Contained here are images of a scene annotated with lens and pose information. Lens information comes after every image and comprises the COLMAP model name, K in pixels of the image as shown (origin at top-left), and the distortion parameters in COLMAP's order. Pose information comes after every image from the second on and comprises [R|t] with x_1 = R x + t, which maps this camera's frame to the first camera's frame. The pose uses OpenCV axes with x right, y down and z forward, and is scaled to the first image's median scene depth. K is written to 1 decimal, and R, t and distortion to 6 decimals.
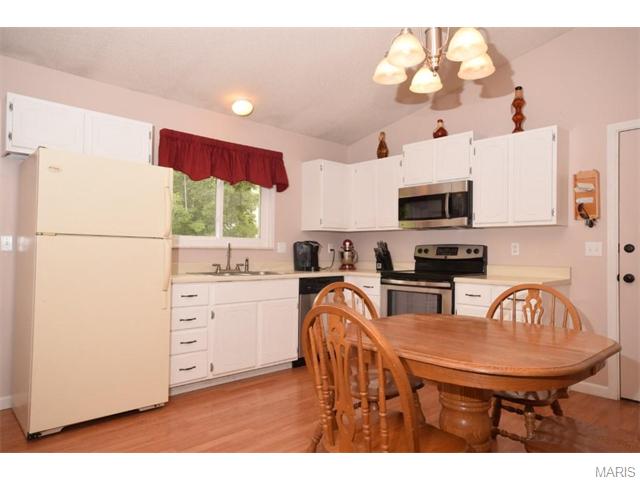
lens RADIAL K [[426.6, 0, 320.0], [0, 426.6, 240.0], [0, 0, 1]] dist [0.026953, 0.003219]
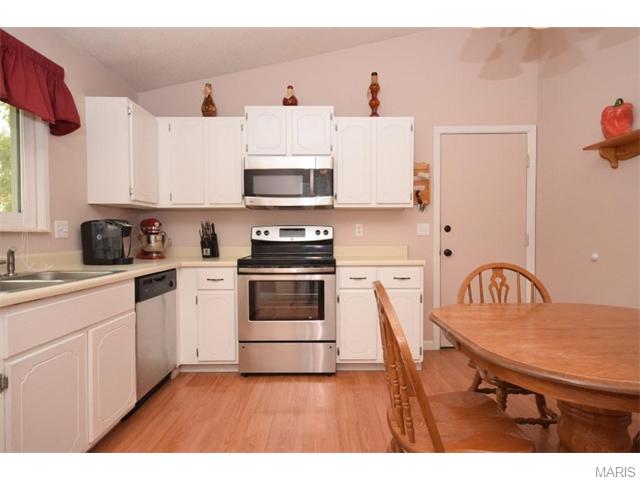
lens RADIAL K [[367.6, 0, 320.0], [0, 367.6, 240.0], [0, 0, 1]] dist [0.024237, 0.000716]
pose [[0.686417, -0.023176, 0.726839, -0.248892], [-0.008042, 0.999189, 0.039454, 0.010181], [-0.727164, -0.032927, 0.685674, 0.418884]]
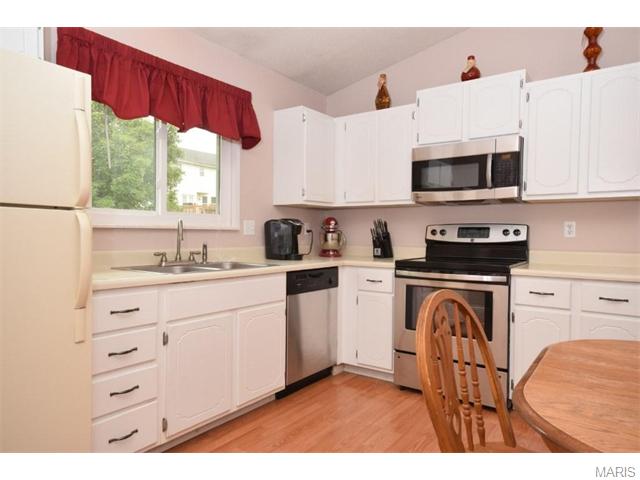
lens RADIAL K [[426.6, 0, 320.0], [0, 426.6, 240.0], [0, 0, 1]] dist [0.026953, 0.003219]
pose [[0.981160, -0.004869, 0.193134, -0.125306], [-0.003488, 0.999073, 0.042907, 0.007854], [-0.193164, -0.042772, 0.980234, 0.306032]]
